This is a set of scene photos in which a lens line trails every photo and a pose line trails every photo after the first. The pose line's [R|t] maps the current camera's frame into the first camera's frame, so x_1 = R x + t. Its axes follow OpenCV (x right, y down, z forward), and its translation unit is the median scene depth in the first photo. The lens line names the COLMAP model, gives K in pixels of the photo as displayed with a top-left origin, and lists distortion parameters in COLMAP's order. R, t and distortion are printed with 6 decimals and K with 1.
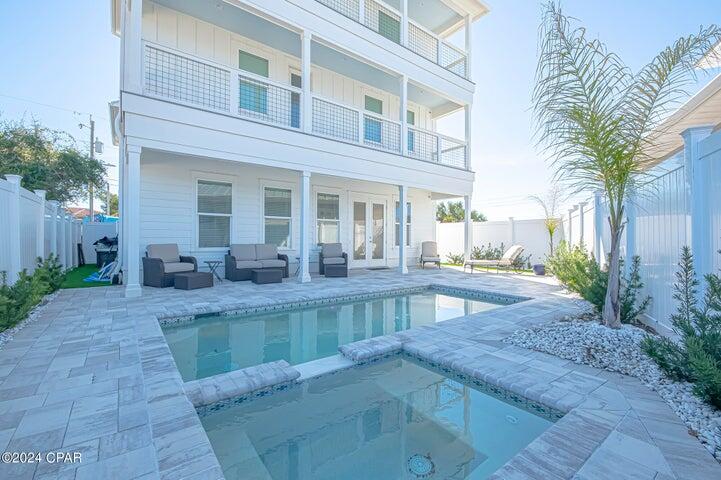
lens RADIAL K [[316.4, 0, 359.4], [0, 316.4, 238.2], [0, 0, 1]] dist [-0.004937, -0.001783]
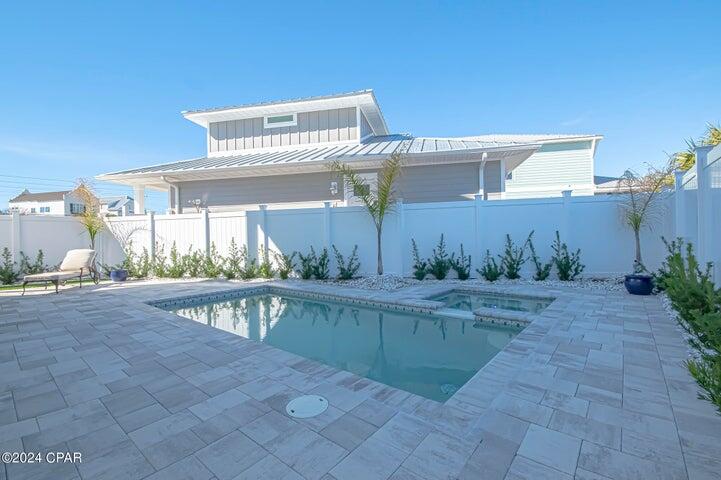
lens RADIAL K [[316.4, 0, 360.3], [0, 316.4, 239.8], [0, 0, 1]] dist [-0.004937, -0.001783]
pose [[-0.222941, 0.000310, 0.974832, -1.529800], [0.013220, 0.999909, 0.002705, 0.012657], [-0.974742, 0.013491, -0.222925, 1.747066]]
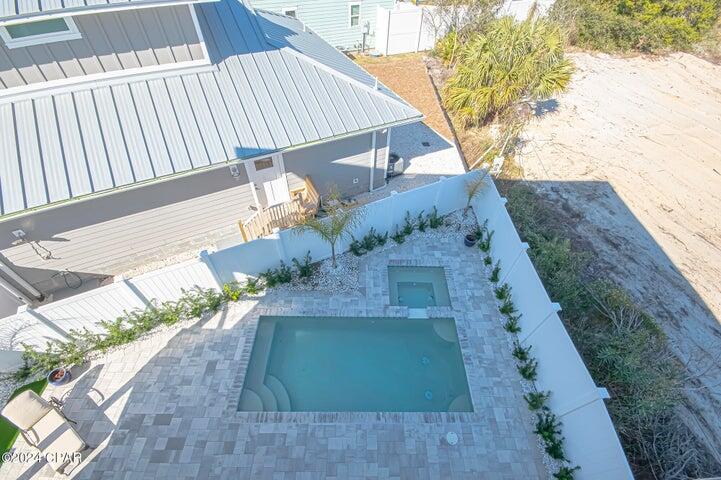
lens RADIAL K [[316.4, 0, 359.0], [0, 316.4, 241.5], [0, 0, 1]] dist [-0.004937, -0.001783]
pose [[-0.795312, -0.466382, 0.387255, -0.538265], [-0.023826, 0.662378, 0.748790, -2.412751], [-0.605732, 0.586295, -0.537909, 2.556612]]
